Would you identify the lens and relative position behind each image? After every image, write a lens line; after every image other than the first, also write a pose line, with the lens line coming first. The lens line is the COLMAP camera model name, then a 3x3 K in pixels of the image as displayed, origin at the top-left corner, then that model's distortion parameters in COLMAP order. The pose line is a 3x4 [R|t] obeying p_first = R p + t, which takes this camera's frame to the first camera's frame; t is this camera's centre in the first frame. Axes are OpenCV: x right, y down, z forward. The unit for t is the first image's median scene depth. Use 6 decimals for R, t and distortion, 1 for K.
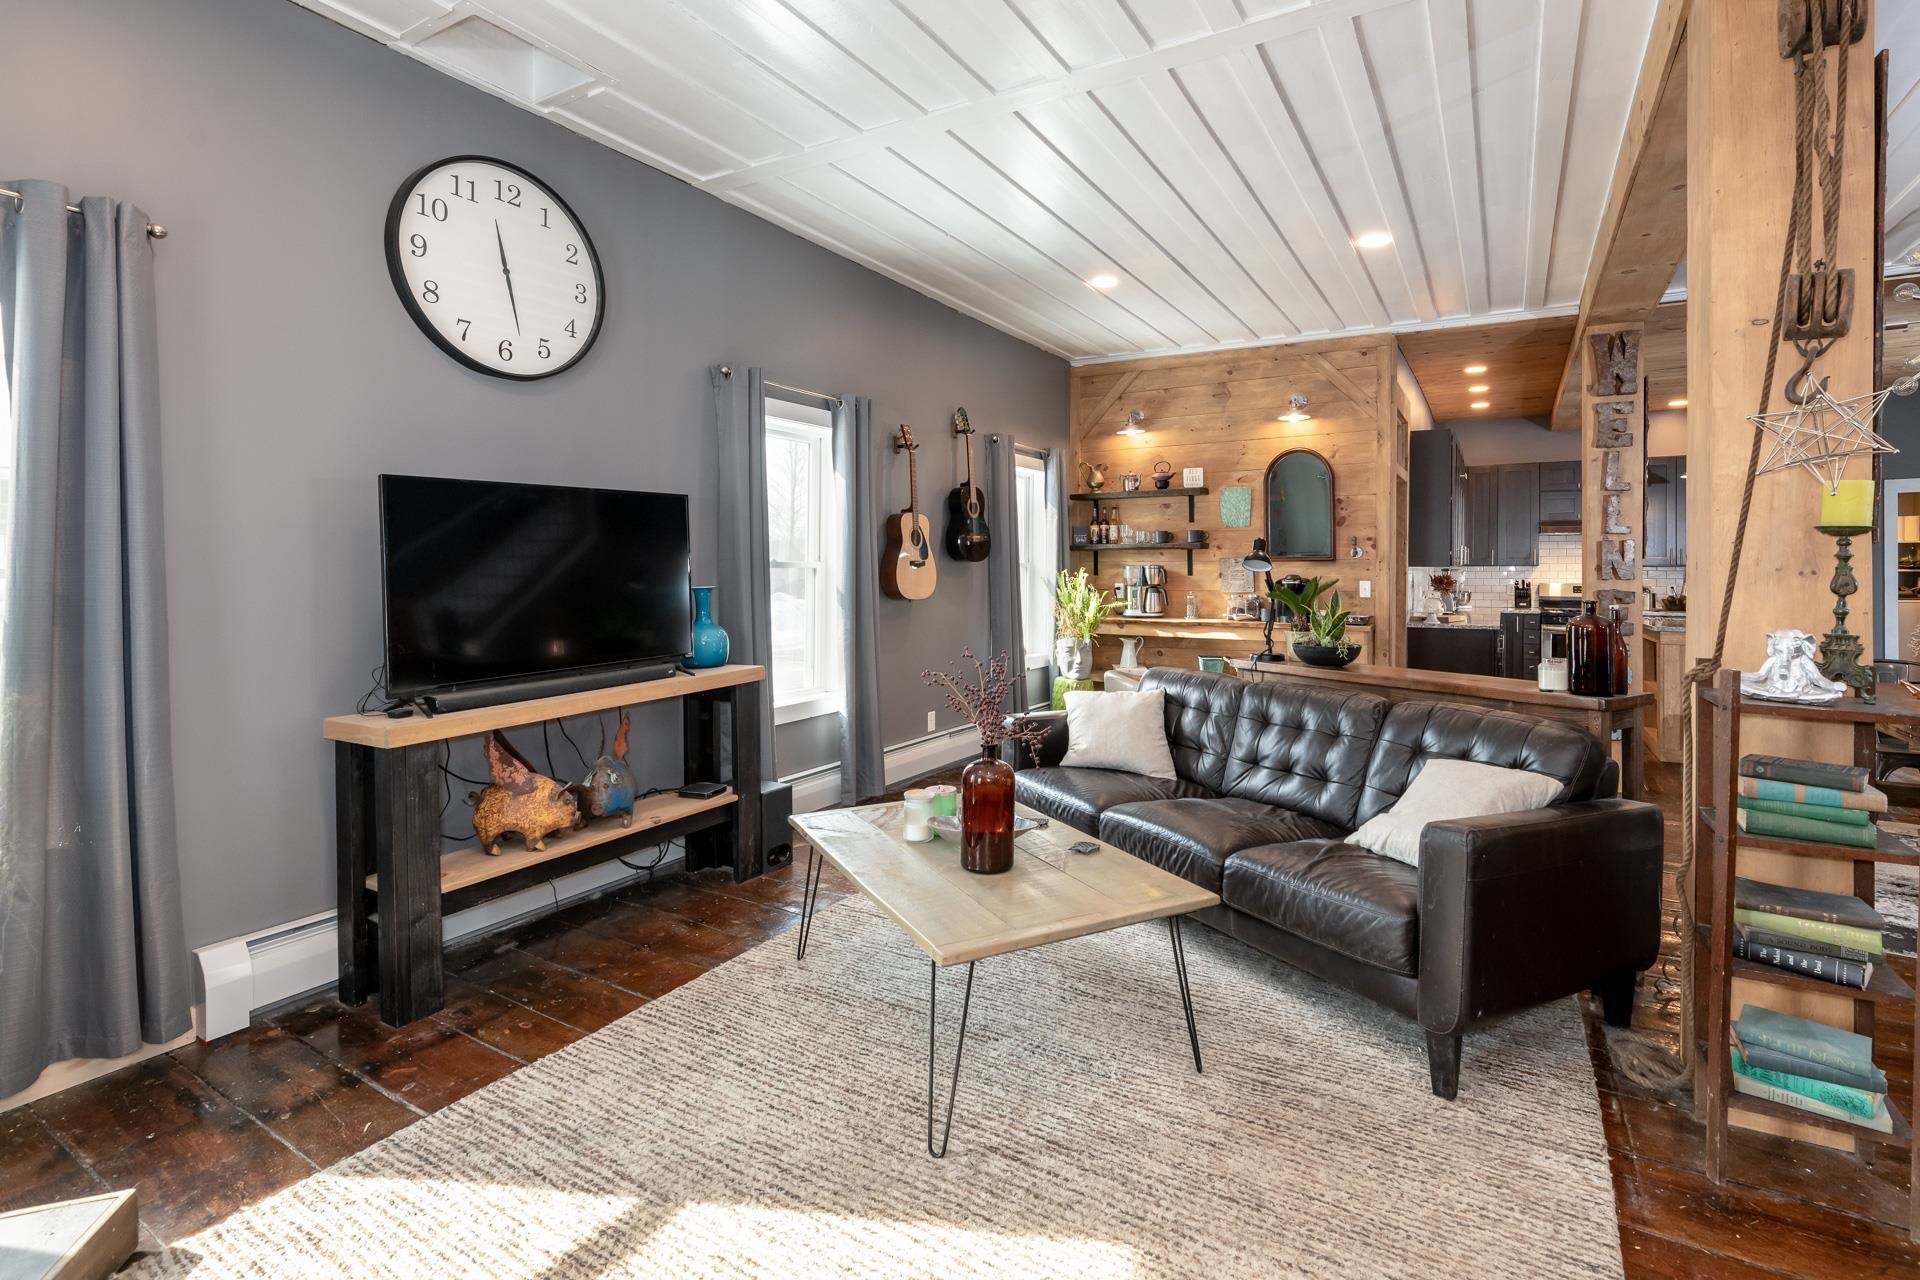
lens RADIAL K [[866.0, 0, 989.4], [0, 866.0, 568.6], [0, 0, 1]] dist [-0.004595, 0.001129]
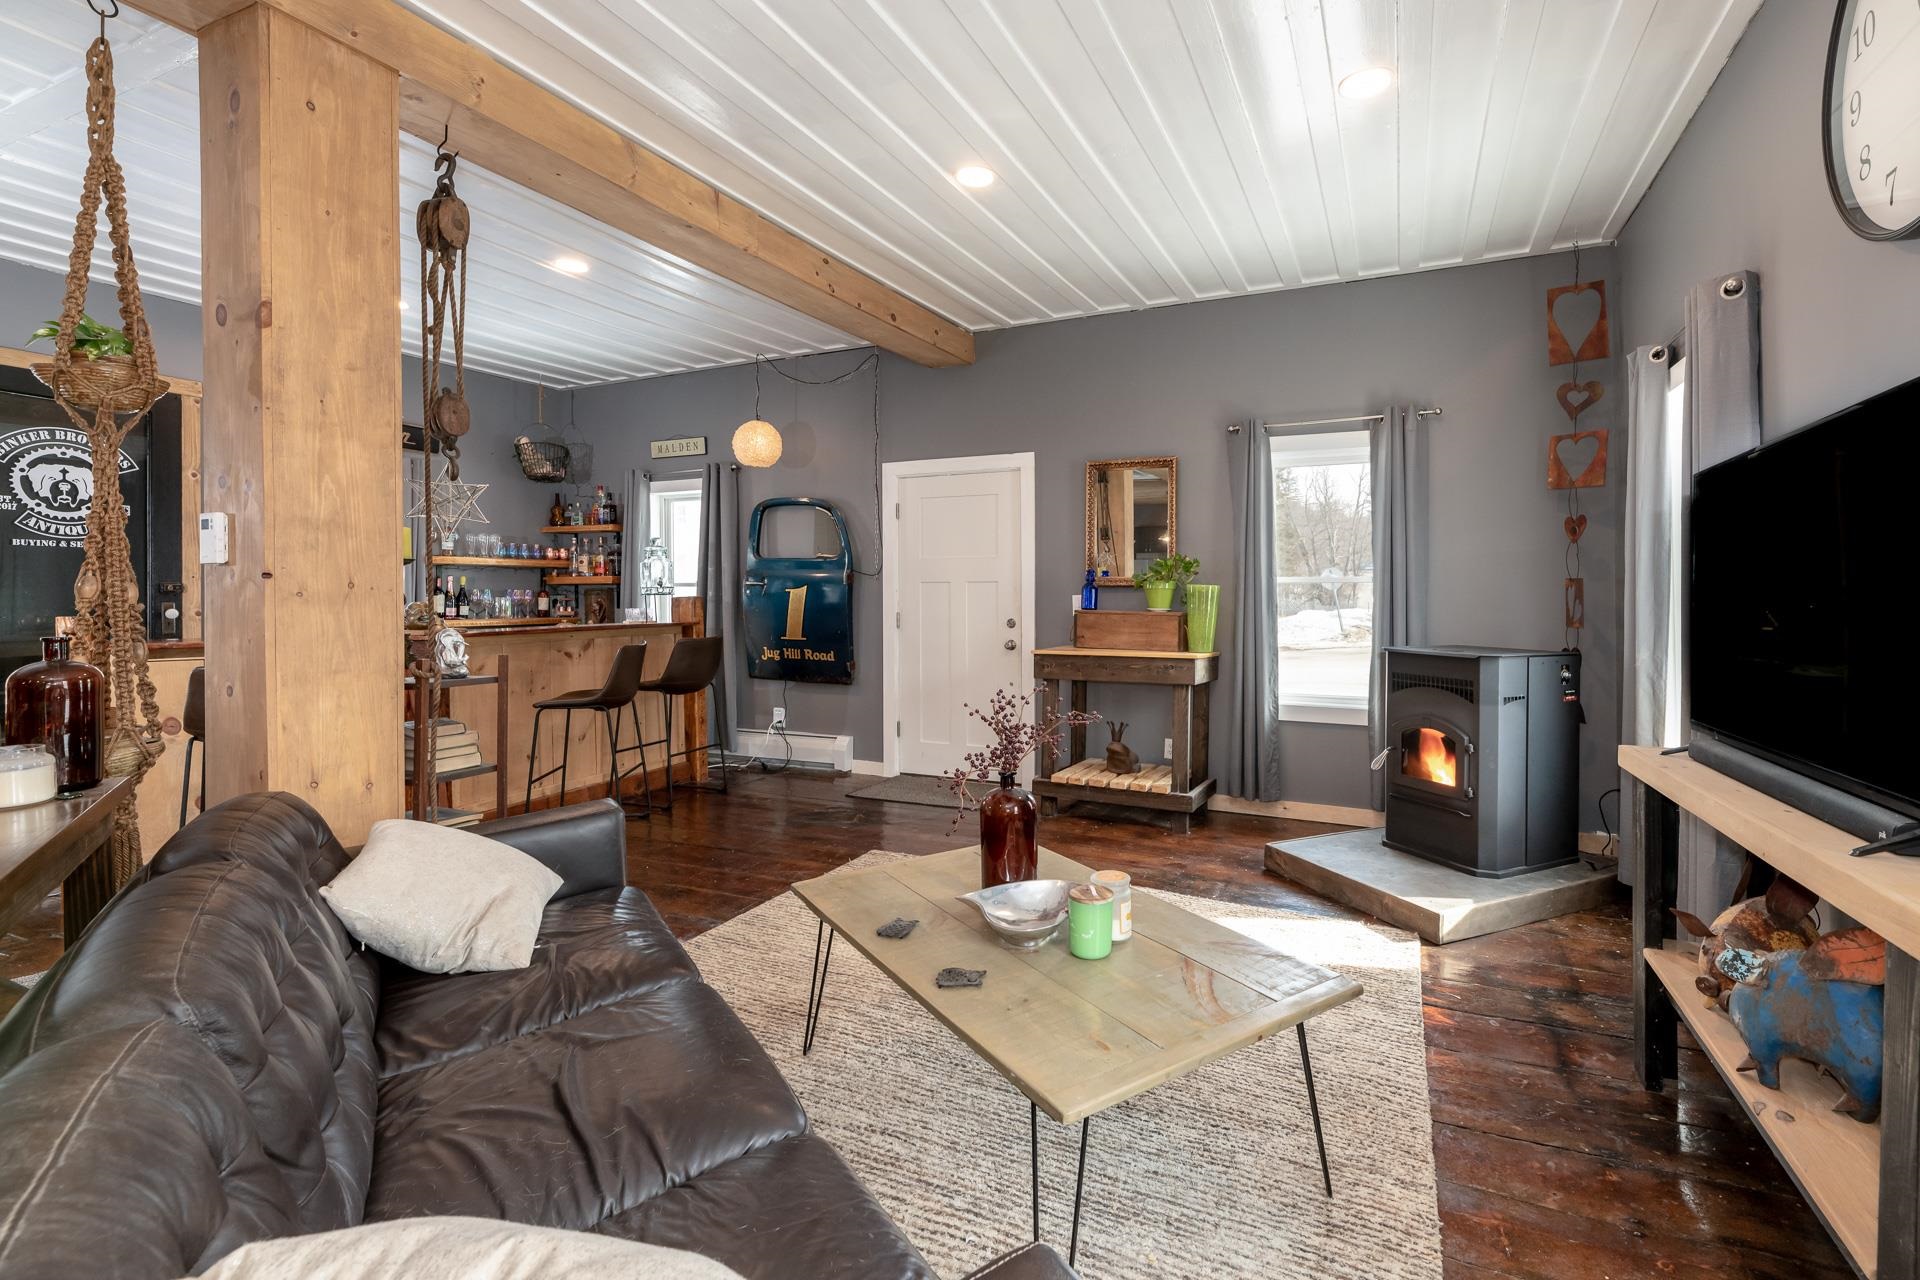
lens RADIAL K [[866.0, 0, 1044.2], [0, 866.0, 596.8], [0, 0, 1]] dist [-0.004595, 0.001129]
pose [[-0.989100, 0.004501, -0.147174, 0.035788], [0.004118, 0.999987, 0.002912, 0.003703], [0.147185, 0.002275, -0.989106, 0.707324]]
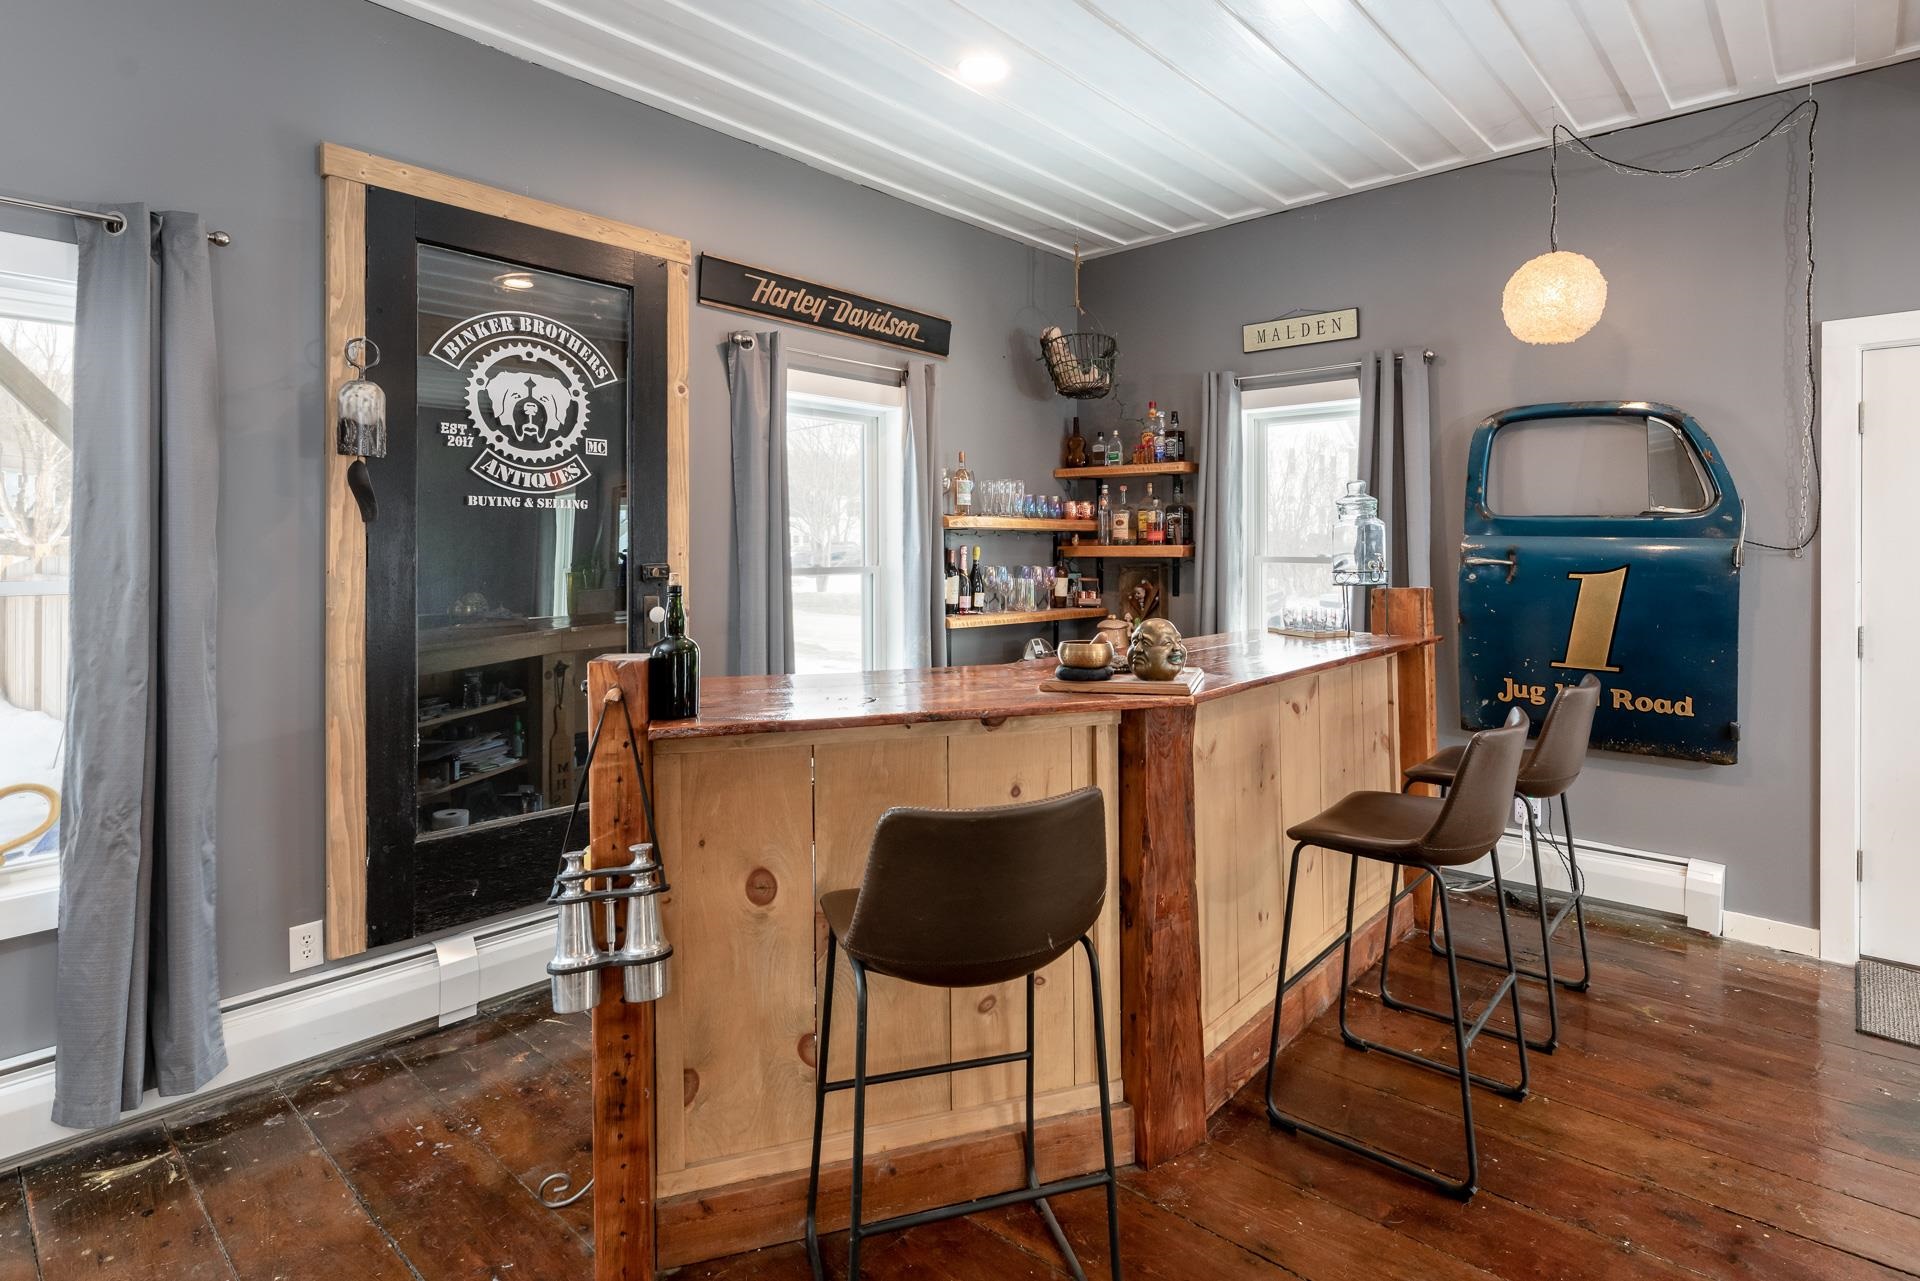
lens RADIAL K [[1004.7, 0, 1038.3], [0, 1004.7, 546.1], [0, 0, 1]] dist [-0.000747, 0.000166]
pose [[-0.990170, 0.000643, 0.139867, 0.376084], [0.000153, 0.999994, -0.003516, -0.015935], [-0.139869, -0.003460, -0.990164, 0.377783]]
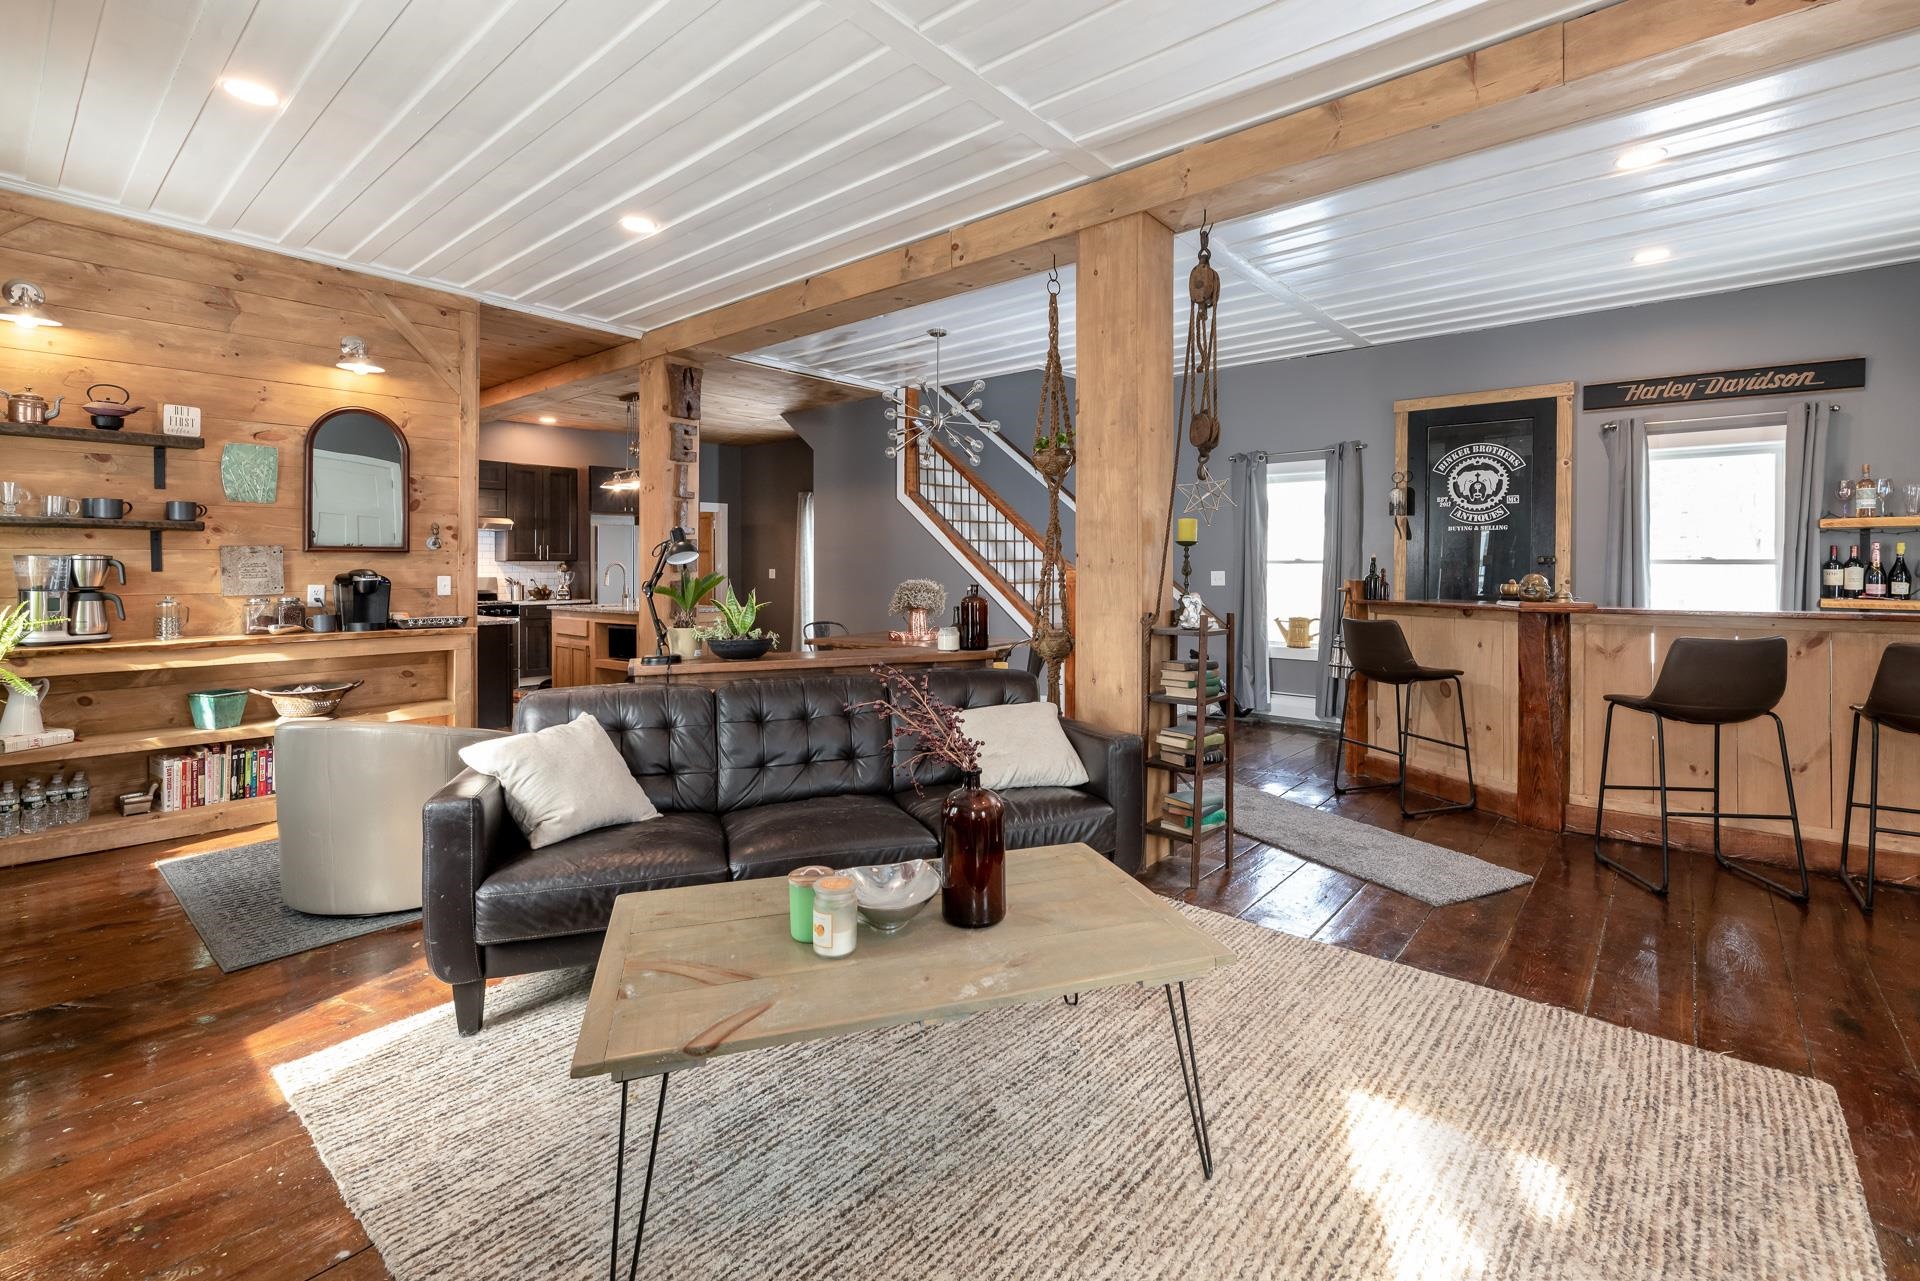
lens RADIAL K [[866.0, 0, 956.5], [0, 866.0, 568.3], [0, 0, 1]] dist [-0.004595, 0.001129]
pose [[0.185256, -0.002190, 0.982688, -0.299819], [-0.002493, 0.999993, 0.002699, 0.002562], [-0.982687, -0.002950, 0.185249, 0.315149]]
